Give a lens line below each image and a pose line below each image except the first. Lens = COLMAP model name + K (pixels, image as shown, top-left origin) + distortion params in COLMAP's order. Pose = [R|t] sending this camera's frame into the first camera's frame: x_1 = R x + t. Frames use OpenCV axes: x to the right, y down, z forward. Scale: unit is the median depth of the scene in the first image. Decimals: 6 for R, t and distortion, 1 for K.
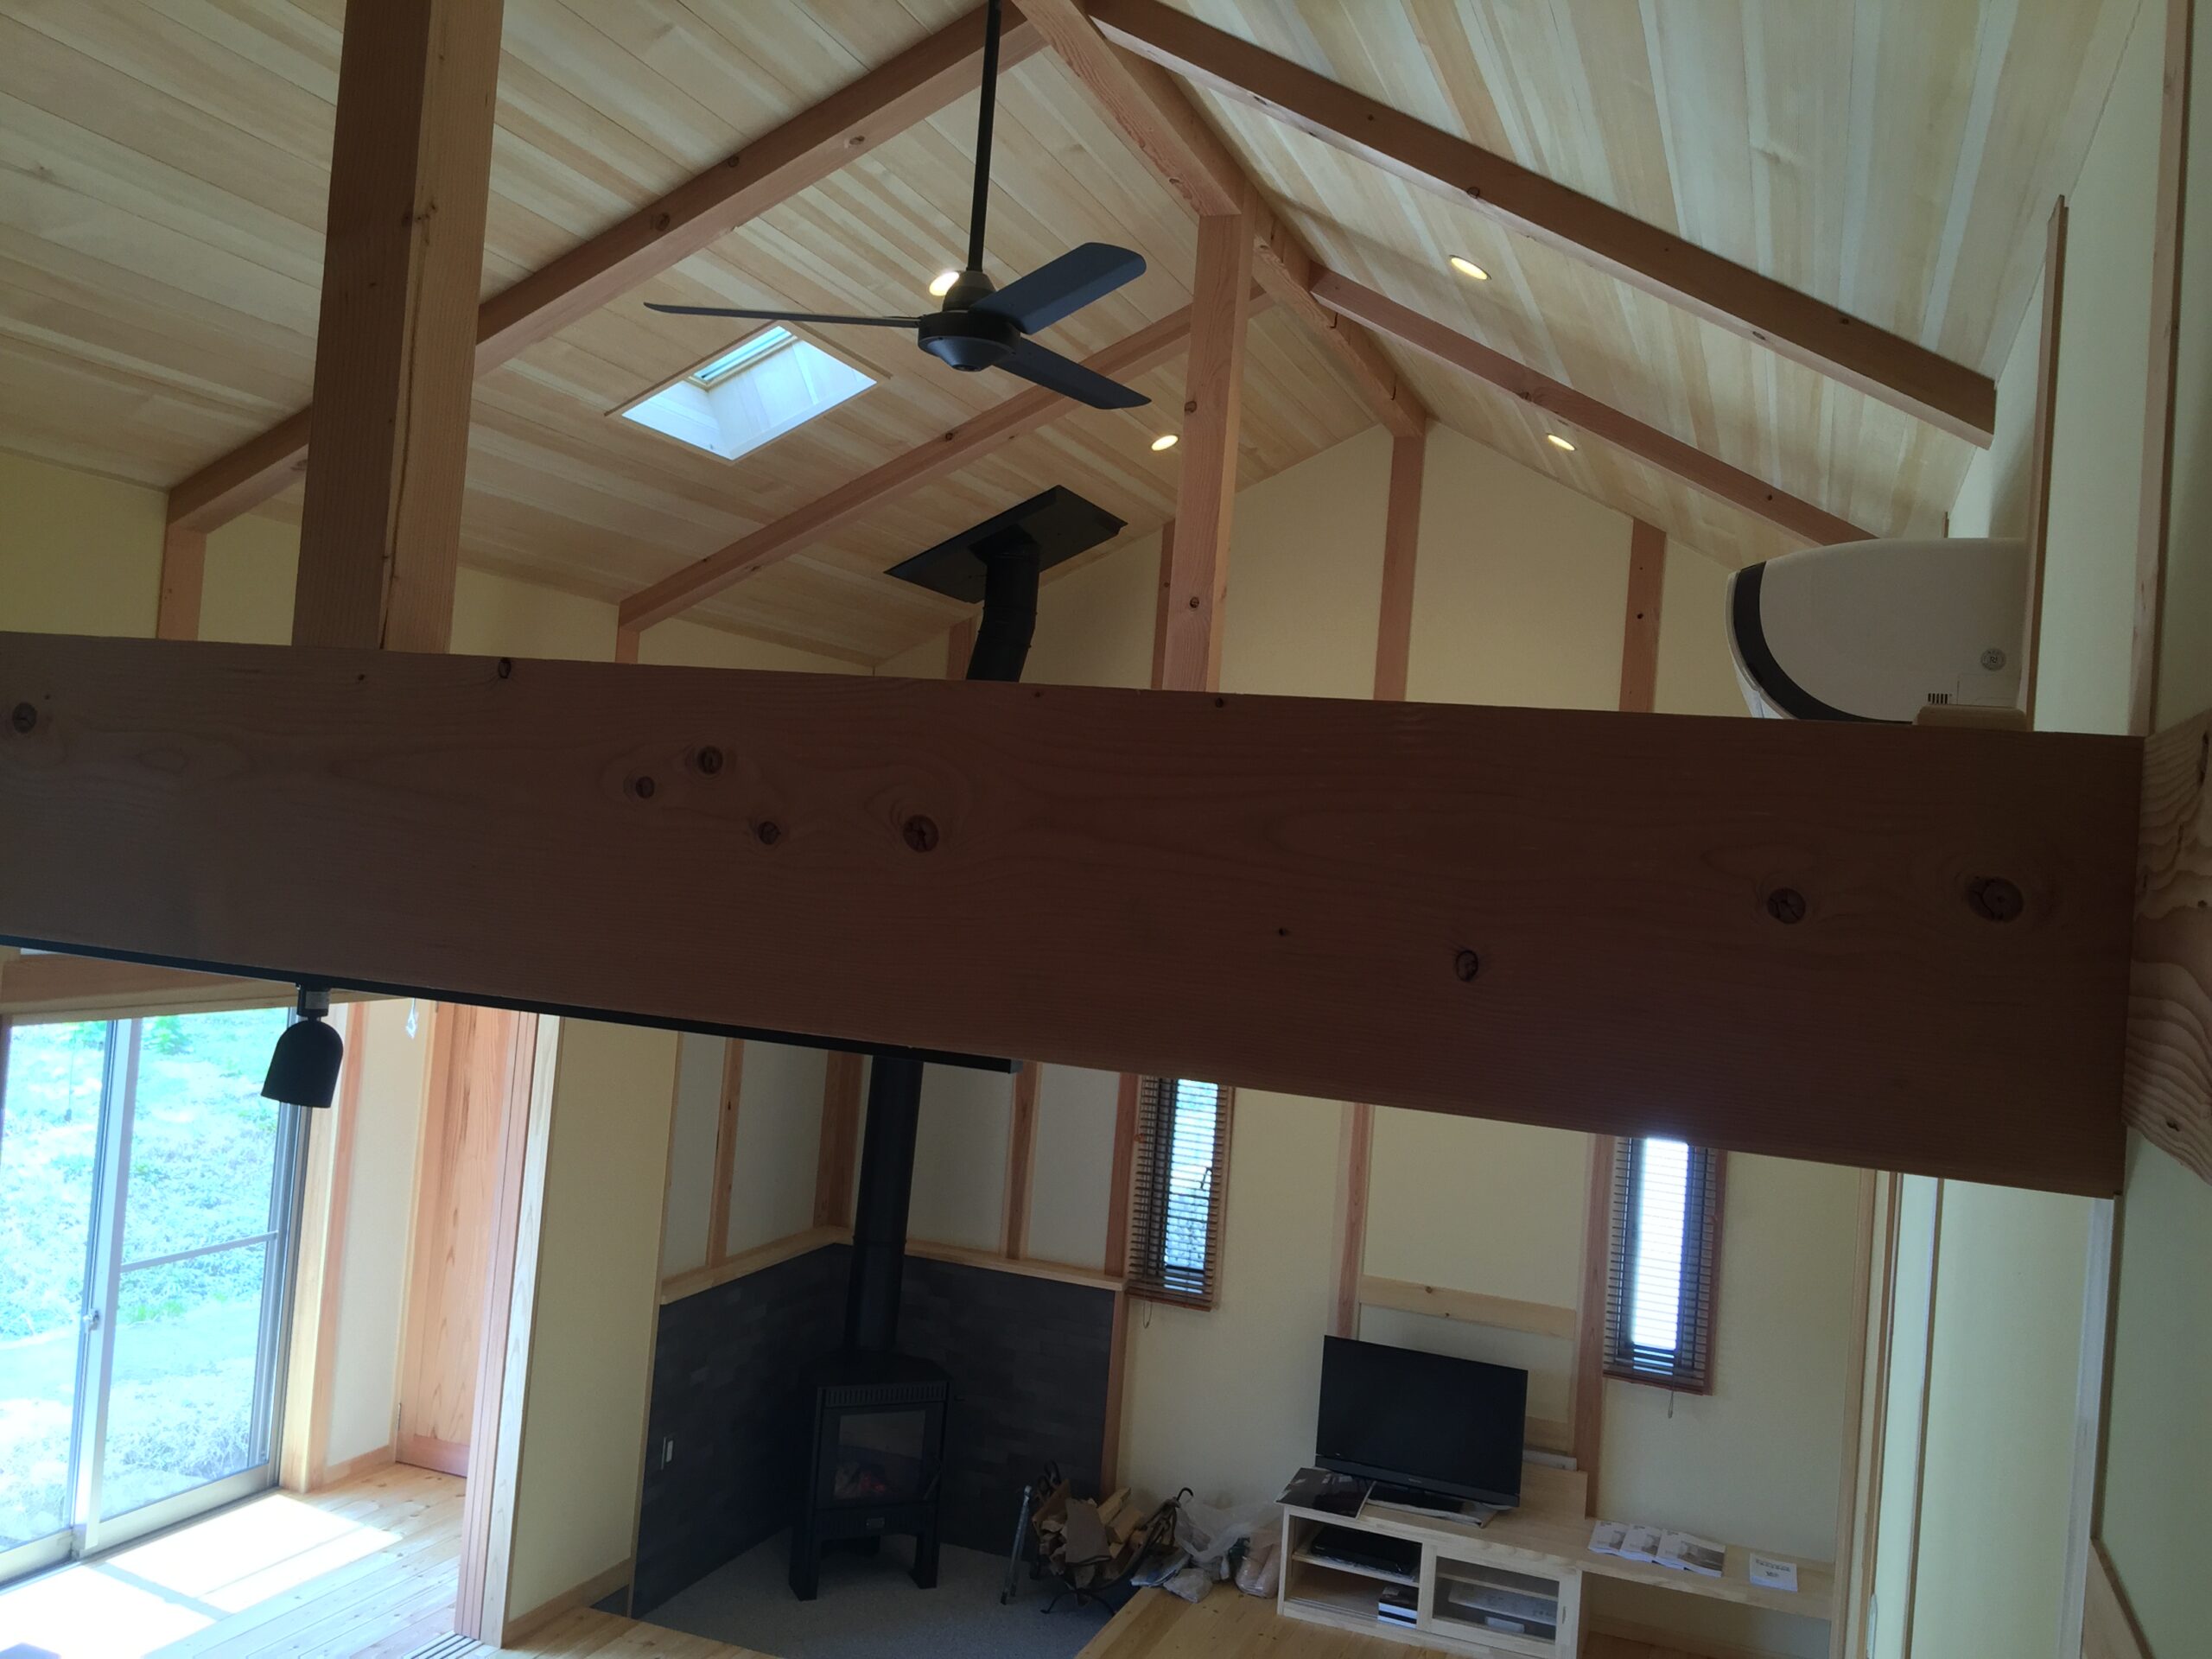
lens RADIAL K [[1886.1, 0, 1109.0], [0, 1886.1, 826.9], [0, 0, 1]] dist [0.029656, 0.007017]
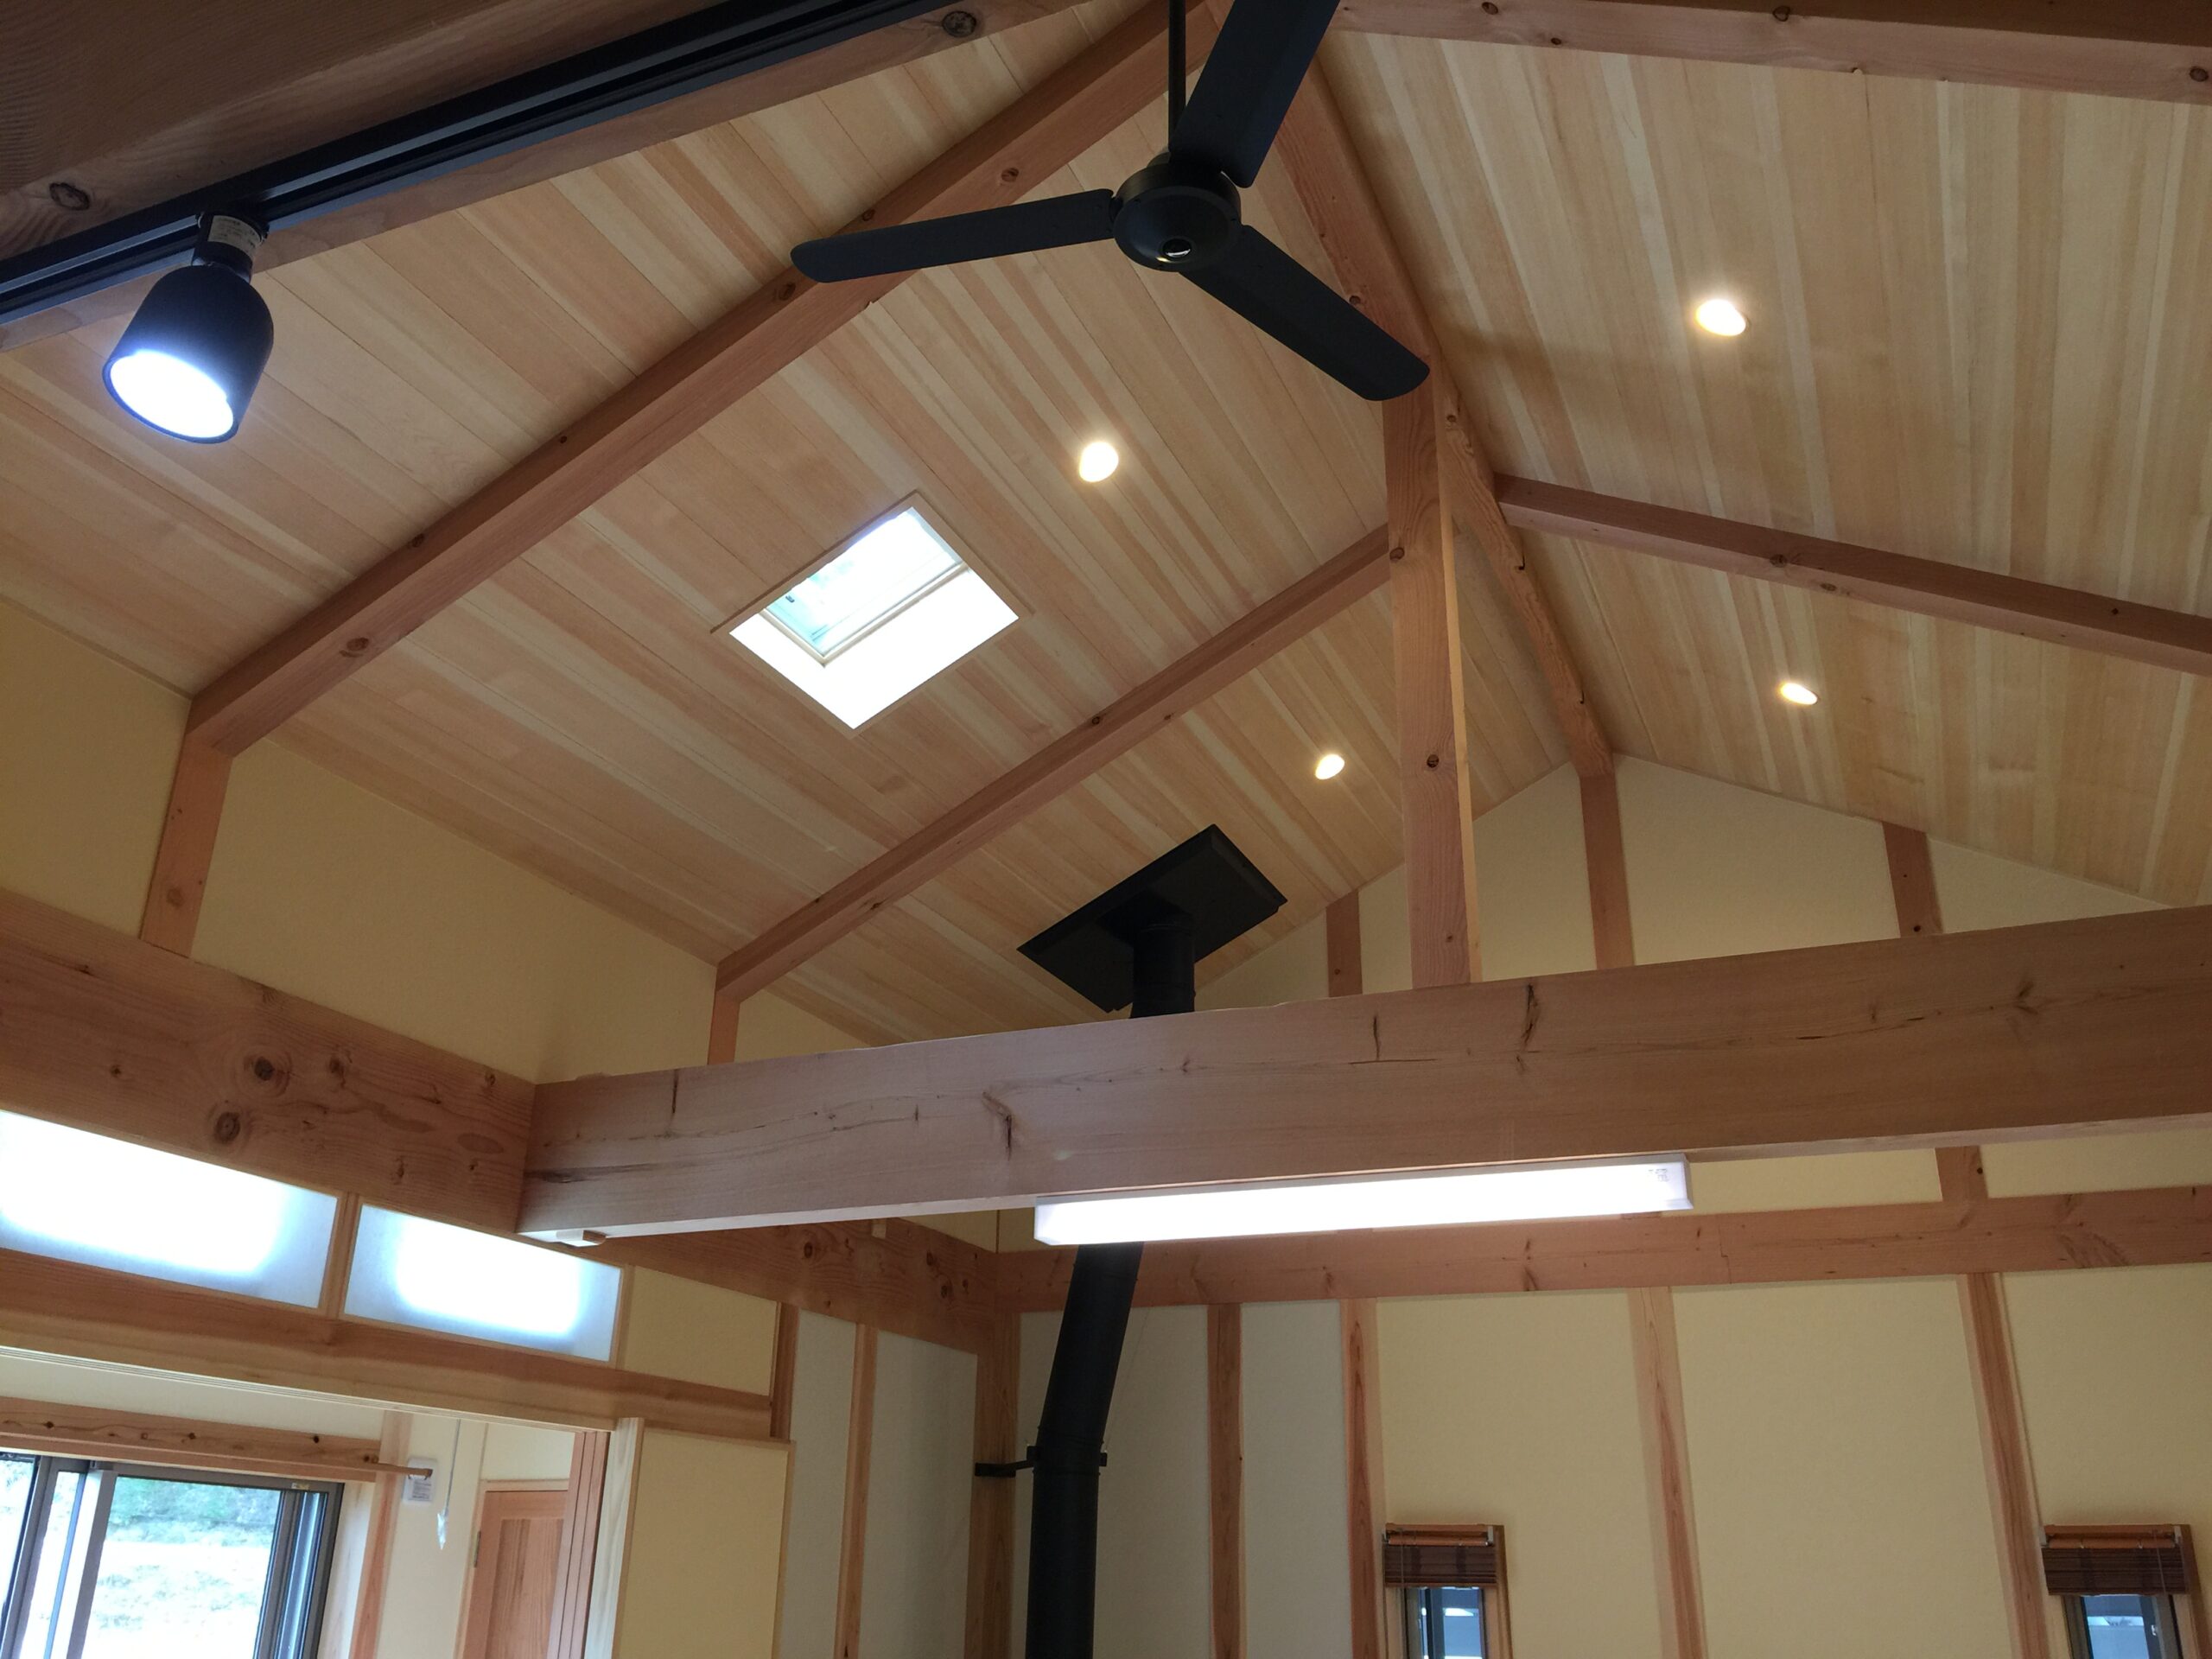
lens RADIAL K [[1886.1, 0, 1109.0], [0, 1886.1, 826.9], [0, 0, 1]] dist [0.029656, 0.007017]
pose [[0.996716, -0.076857, -0.025501, -0.063737], [0.062032, 0.927103, -0.369637, 0.170313], [0.052051, 0.366841, 0.928826, 0.221285]]
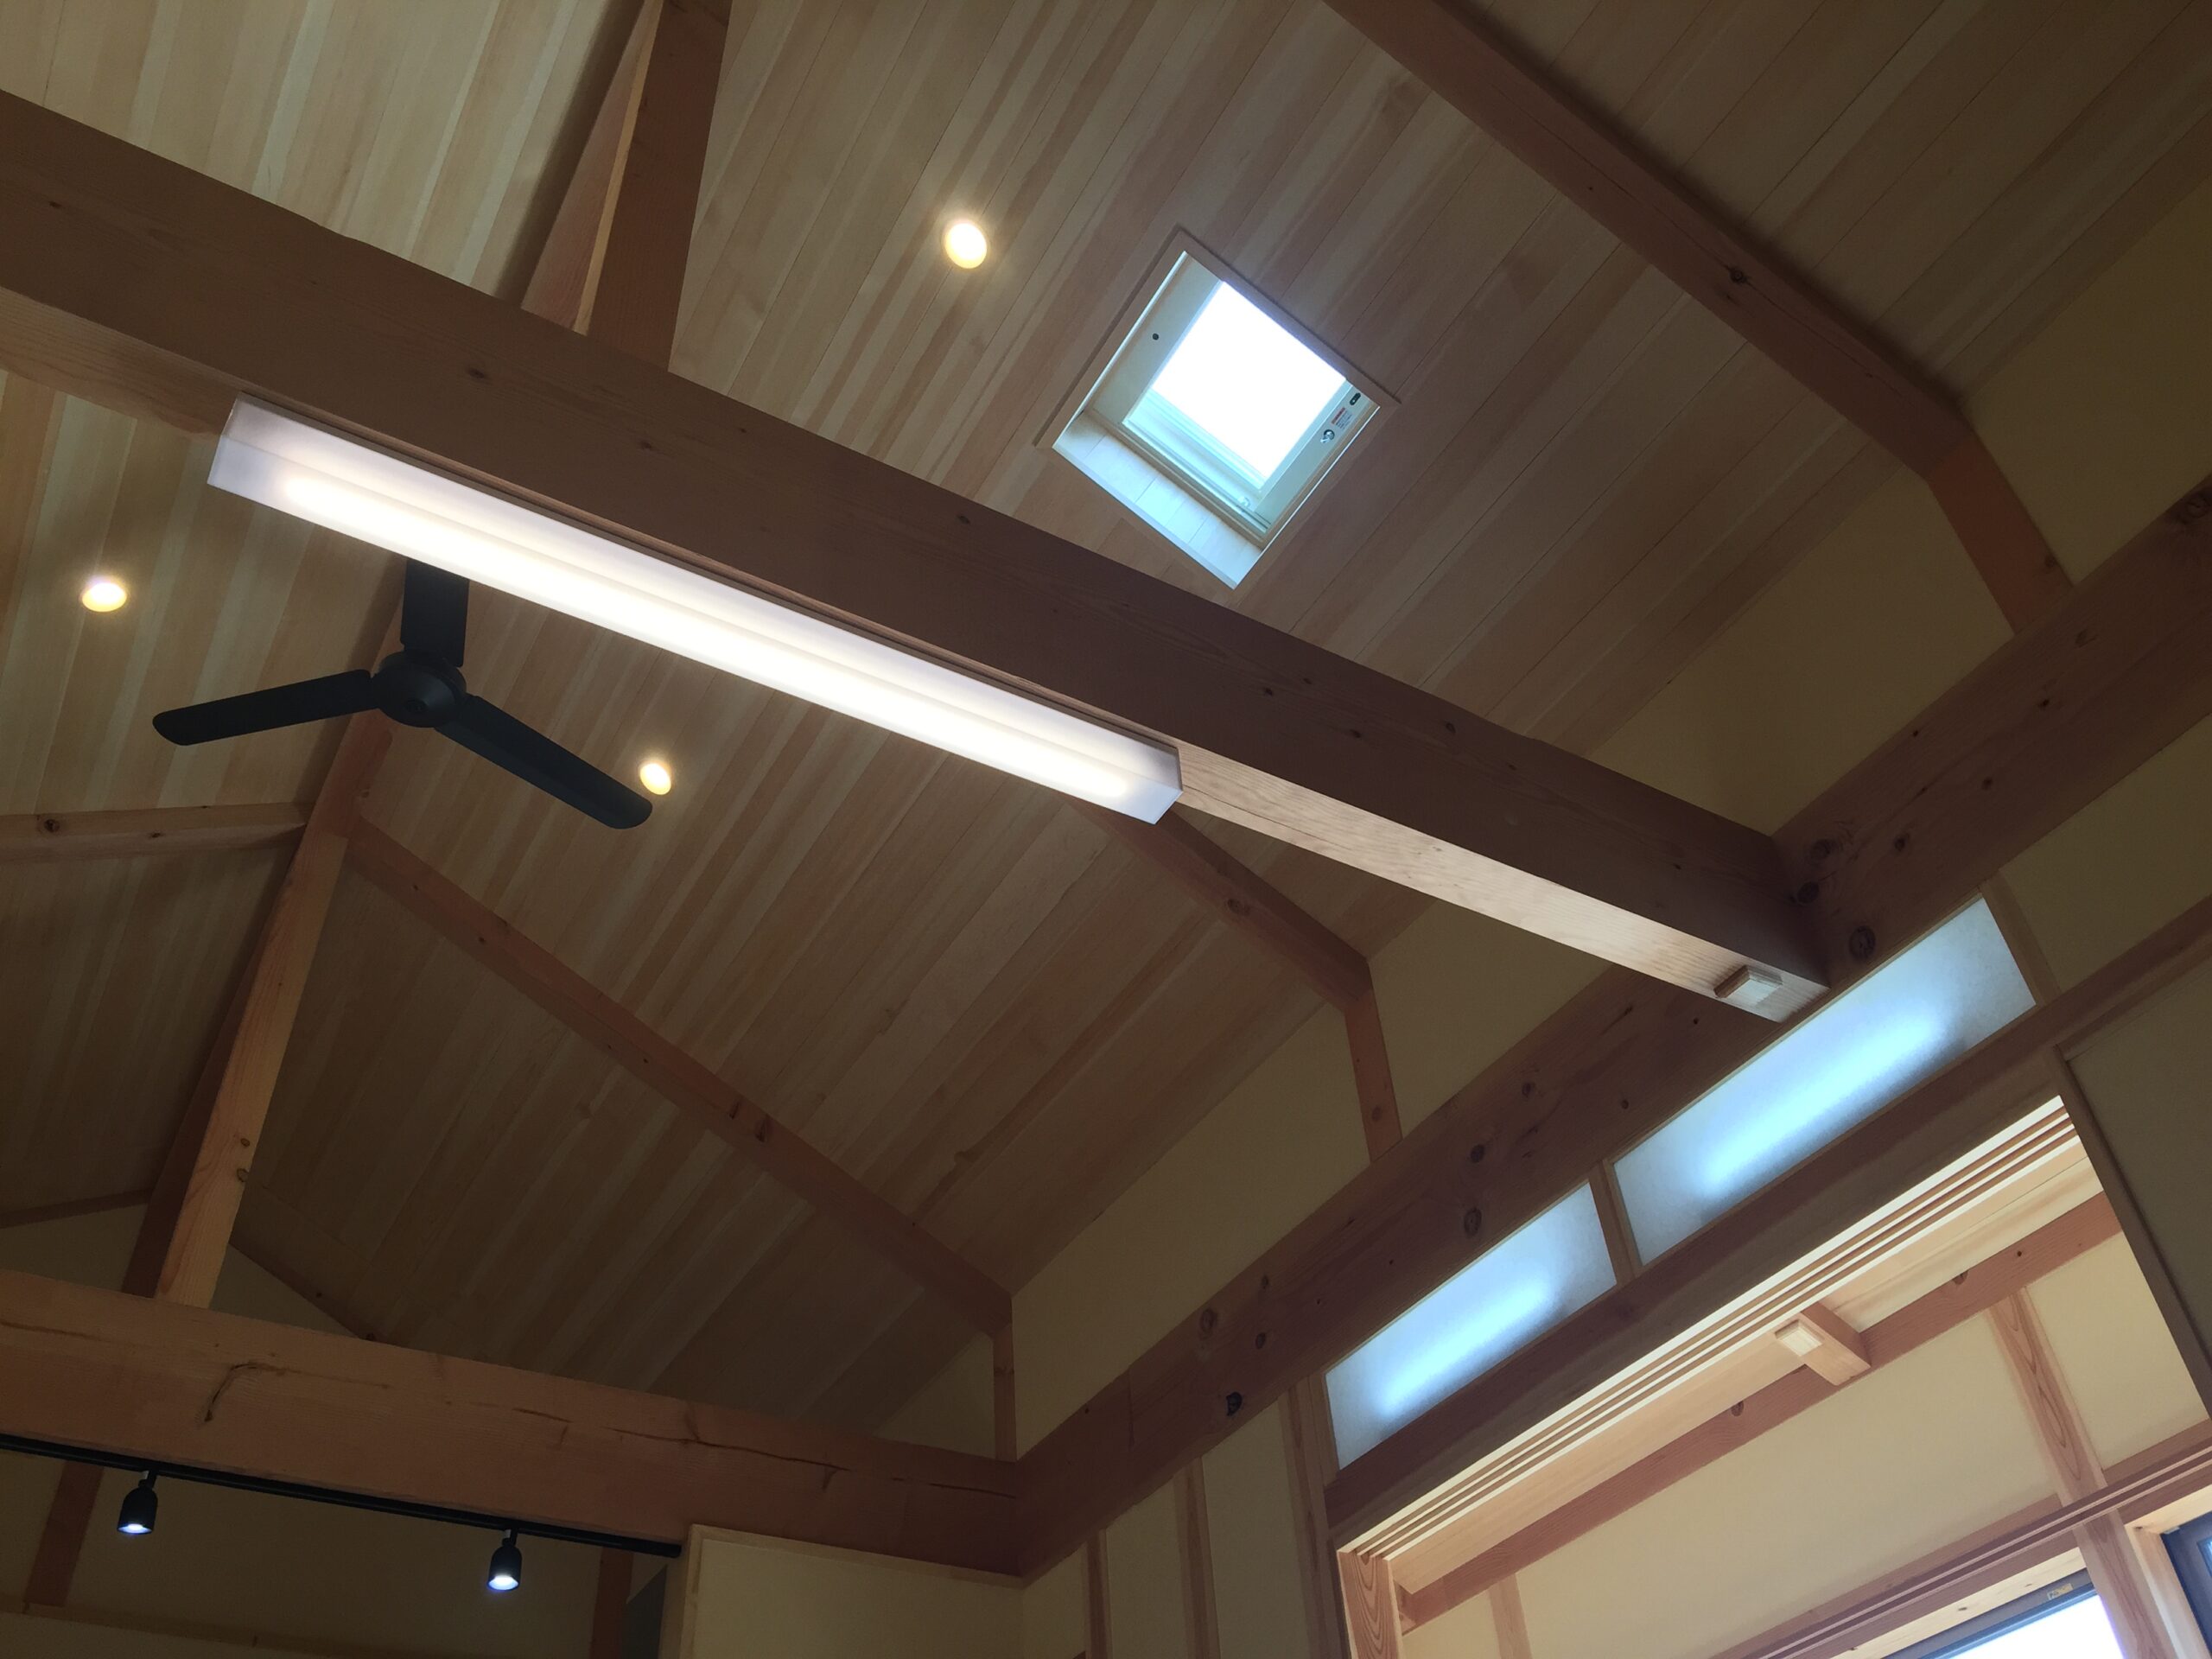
lens RADIAL K [[1886.2, 0, 1106.0], [0, 1886.2, 829.5], [0, 0, 1]] dist [-0.000606, 0.001141]
pose [[-0.564352, -0.256709, -0.784606, 0.330377], [0.366377, 0.773811, -0.516705, 0.229285], [0.739780, -0.579065, -0.342650, 1.003201]]
